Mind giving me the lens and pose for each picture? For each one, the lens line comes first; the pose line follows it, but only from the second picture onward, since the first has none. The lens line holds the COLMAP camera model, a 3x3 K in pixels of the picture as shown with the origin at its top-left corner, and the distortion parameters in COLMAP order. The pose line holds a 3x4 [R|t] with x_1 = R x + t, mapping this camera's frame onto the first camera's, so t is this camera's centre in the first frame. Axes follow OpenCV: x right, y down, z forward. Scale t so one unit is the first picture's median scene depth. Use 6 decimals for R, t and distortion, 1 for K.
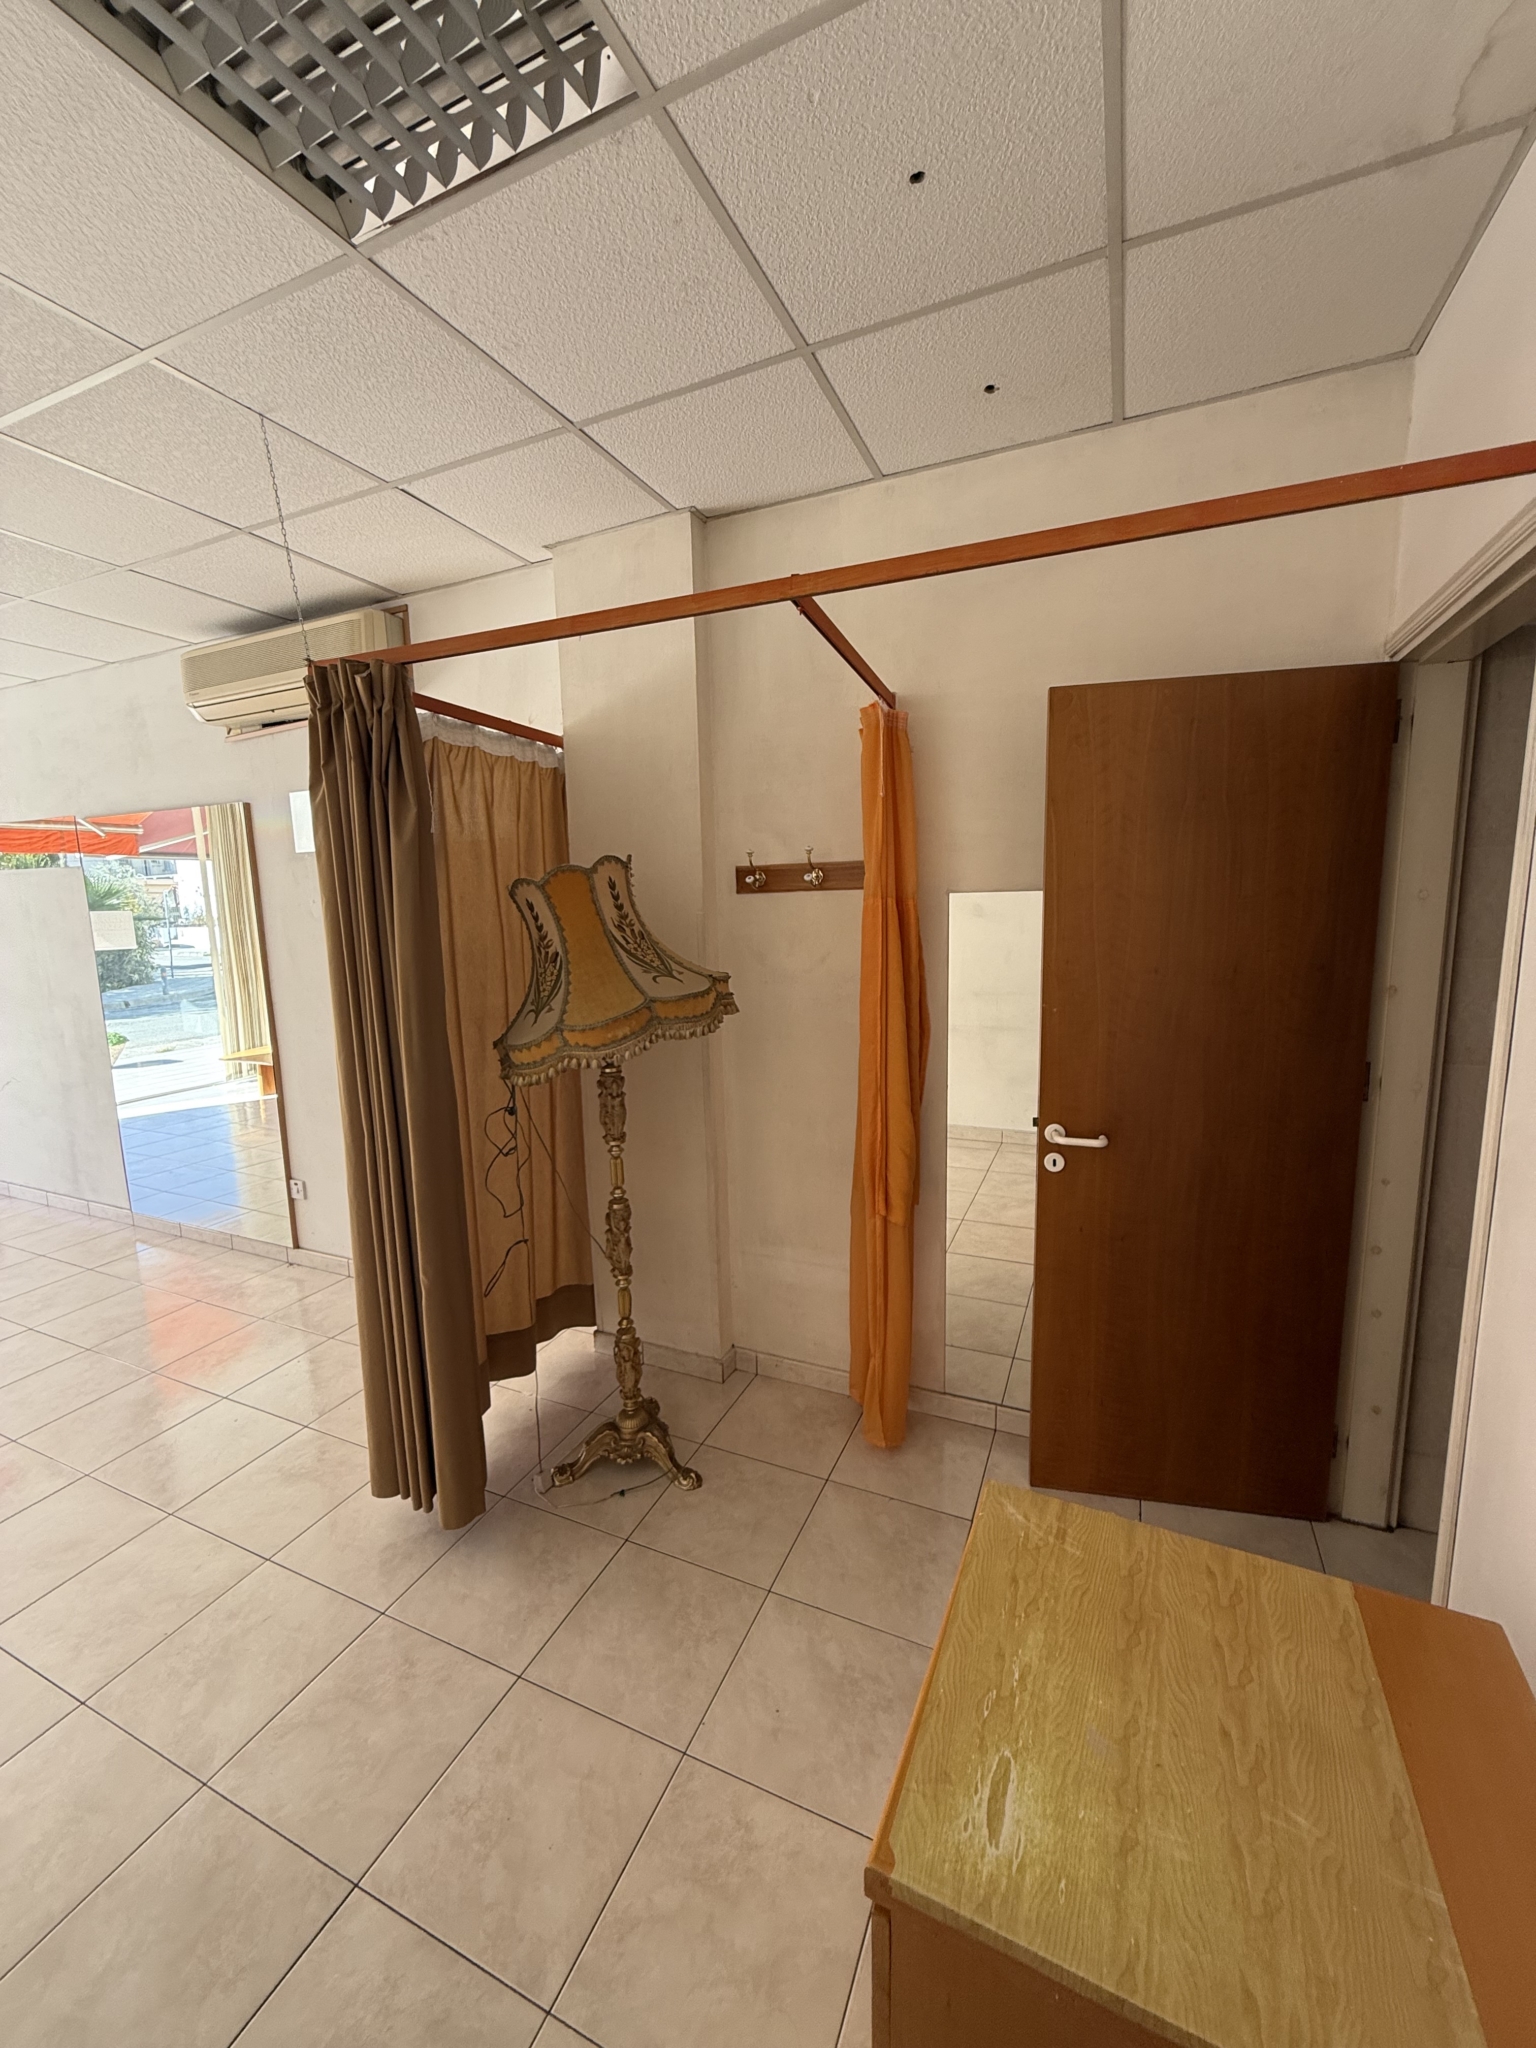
lens RADIAL K [[815.3, 0, 771.5], [0, 815.3, 1015.7], [0, 0, 1]] dist [-0.003414, 0.000911]
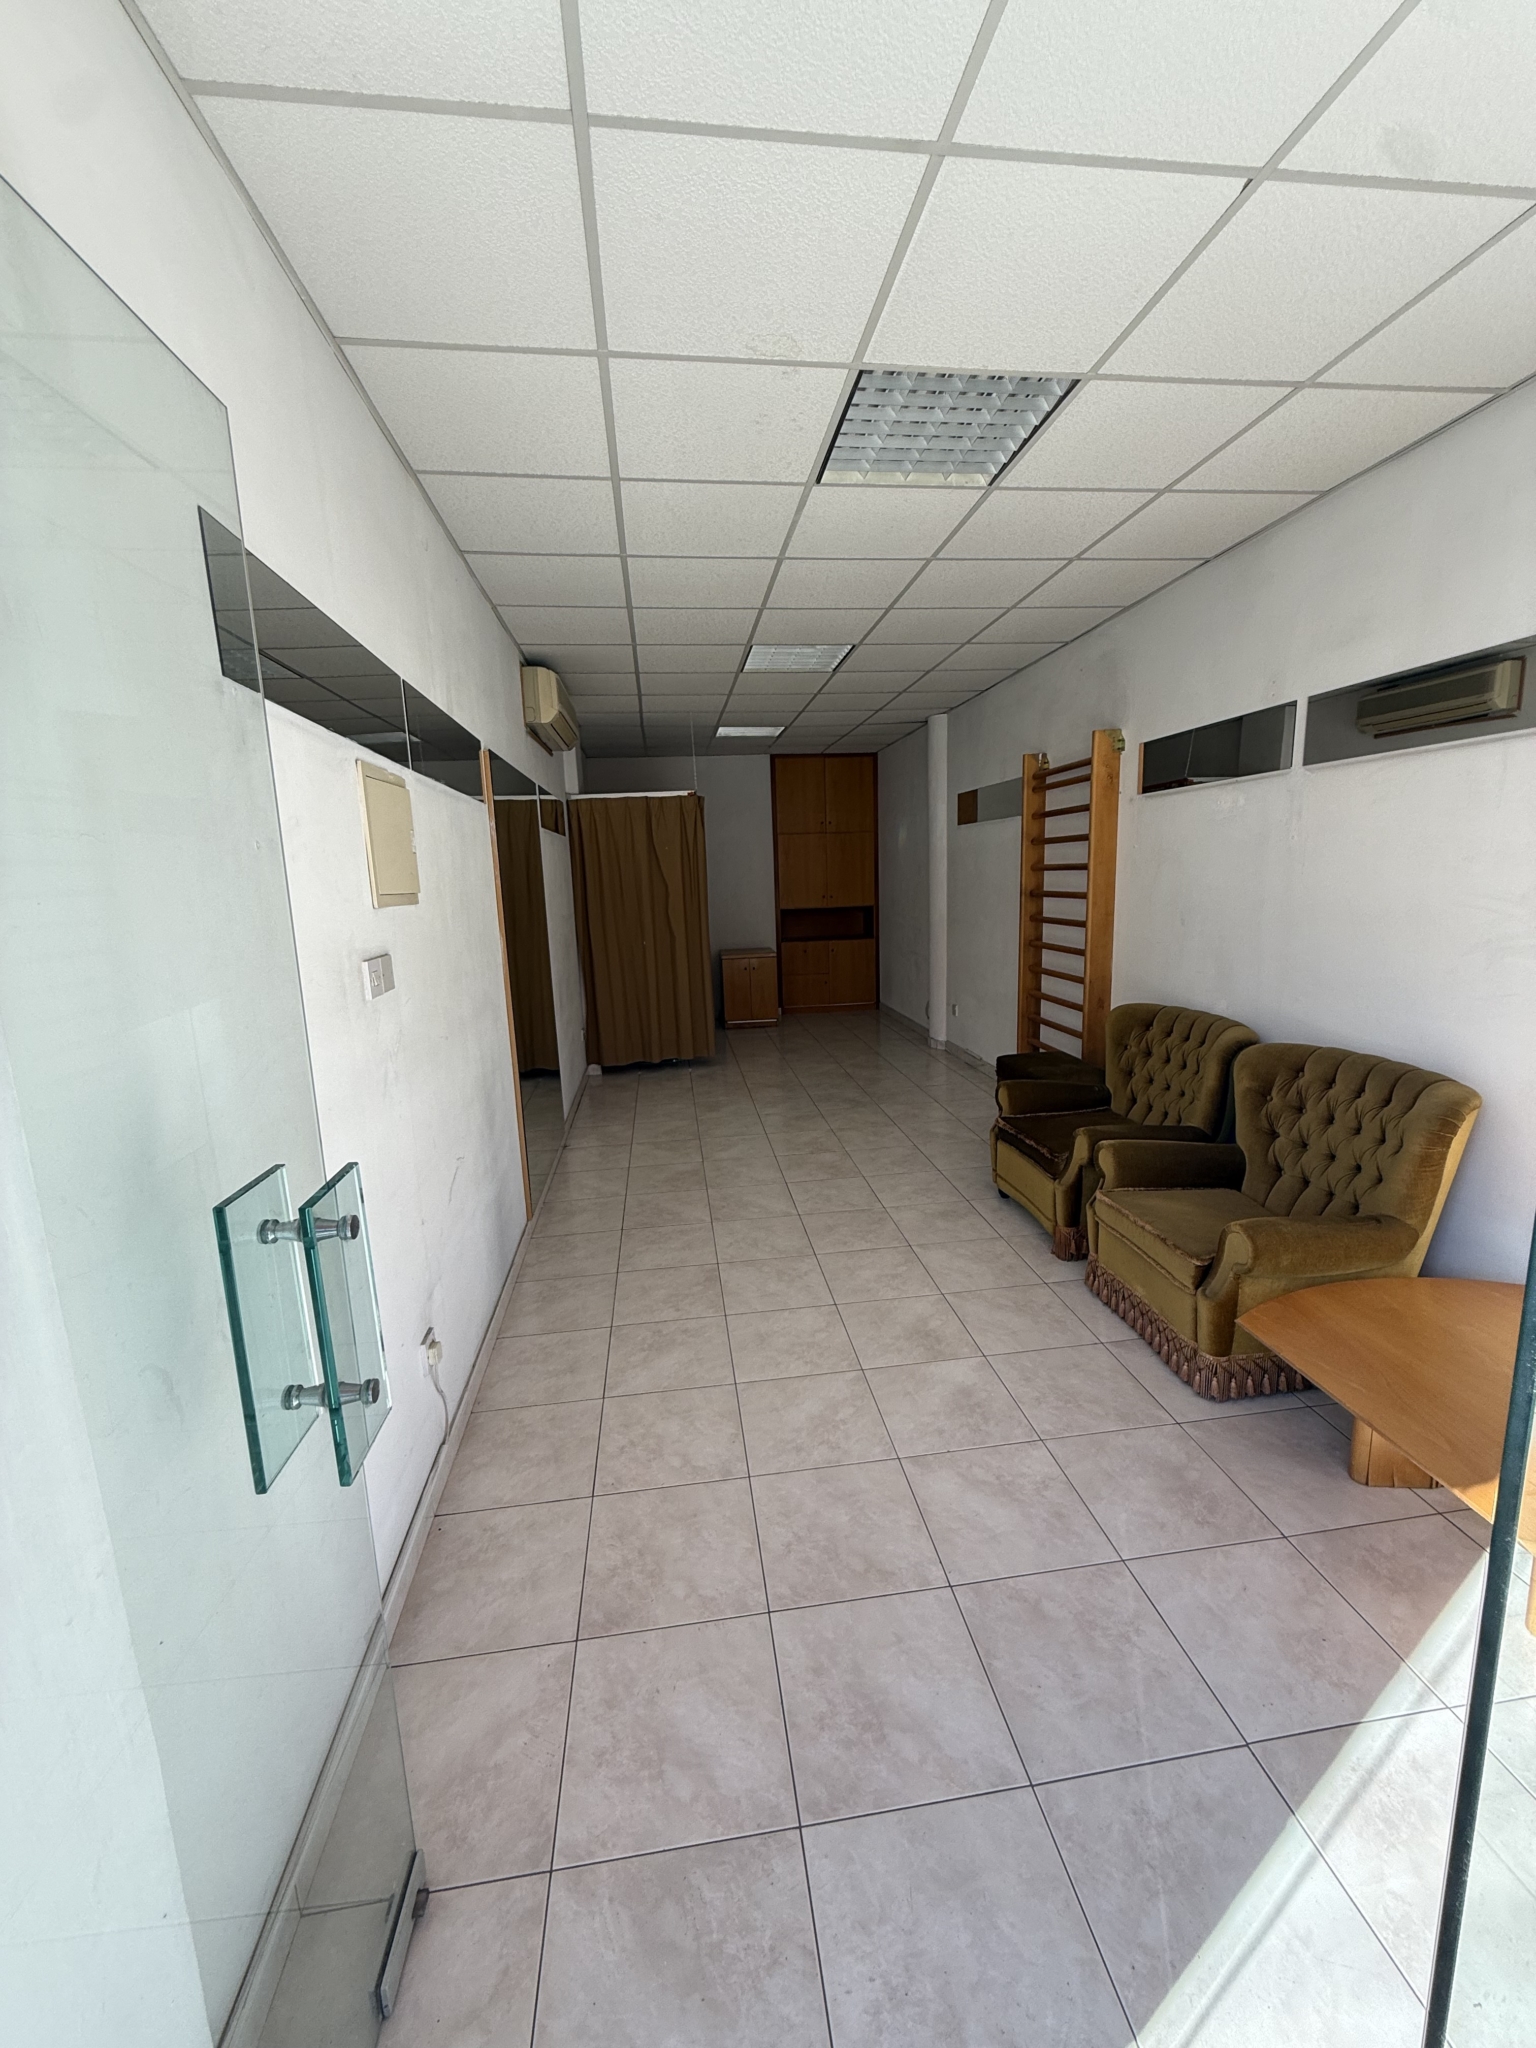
lens RADIAL K [[815.3, 0, 768.1], [0, 815.3, 1017.8], [0, 0, 1]] dist [-0.003414, 0.000911]
pose [[-0.521179, -0.113666, 0.845844, -2.898518], [0.162722, 0.959675, 0.229227, -0.205396], [-0.837791, 0.257105, -0.481667, 2.073646]]
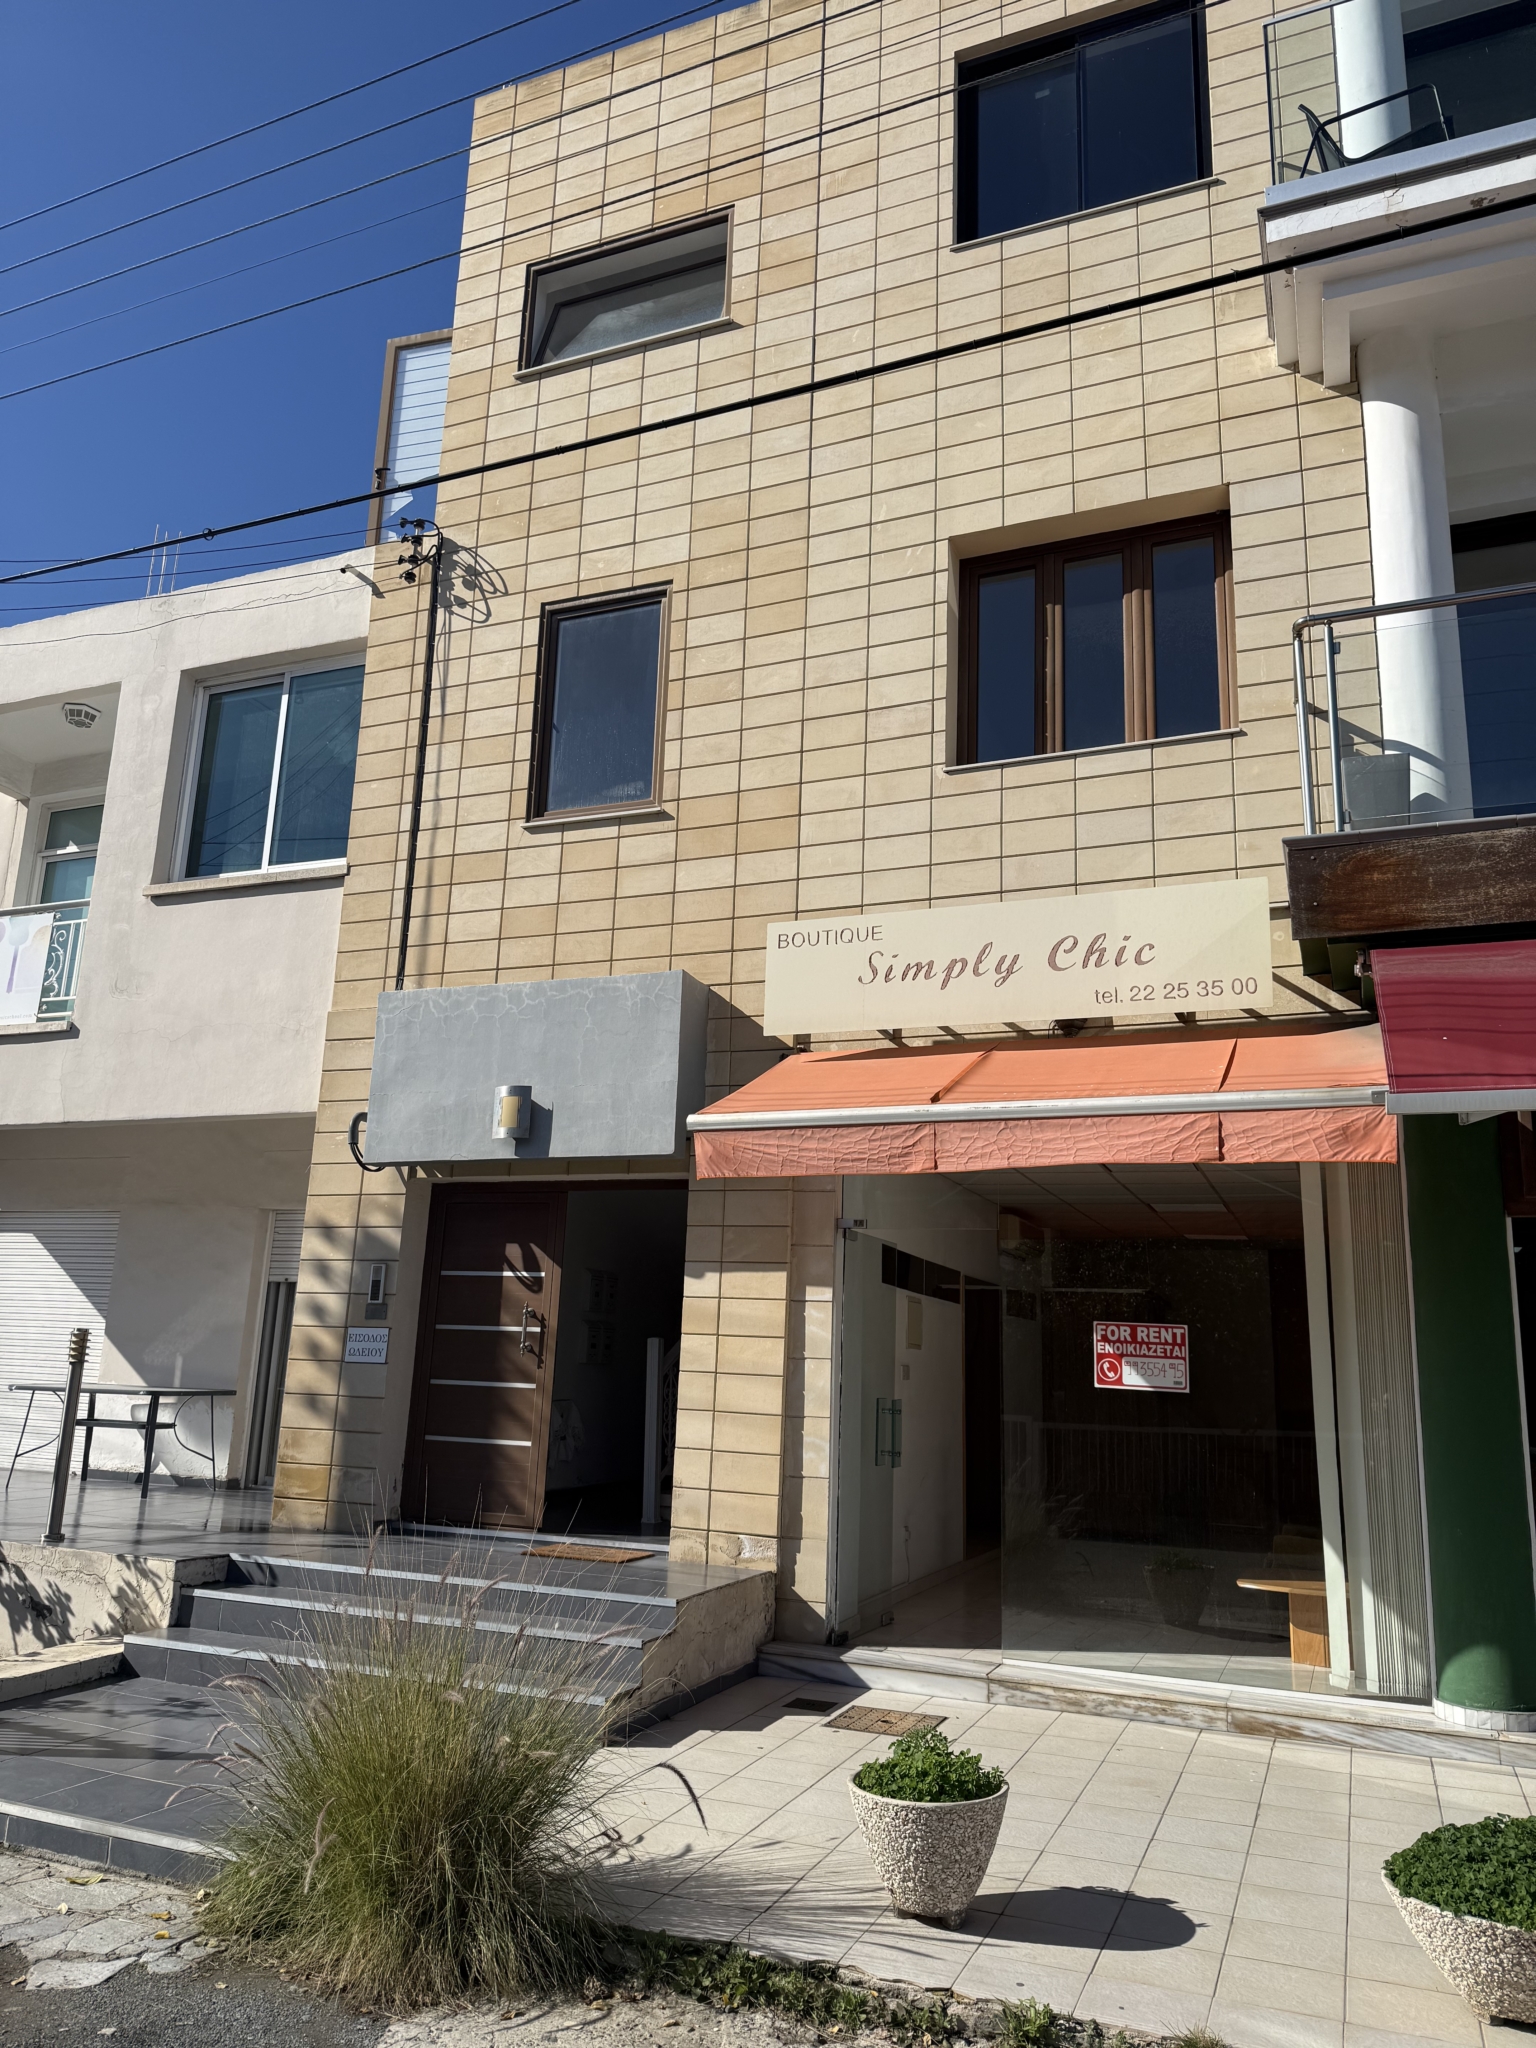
lens RADIAL K [[1439.2, 0, 748.8], [0, 1439.2, 1024.2], [0, 0, 1]] dist [0.064422, -0.079900]
pose [[-0.029862, 0.251250, 0.967461, -6.103033], [0.106703, 0.963164, -0.246841, -0.114984], [-0.993842, 0.095860, -0.055571, 2.558338]]
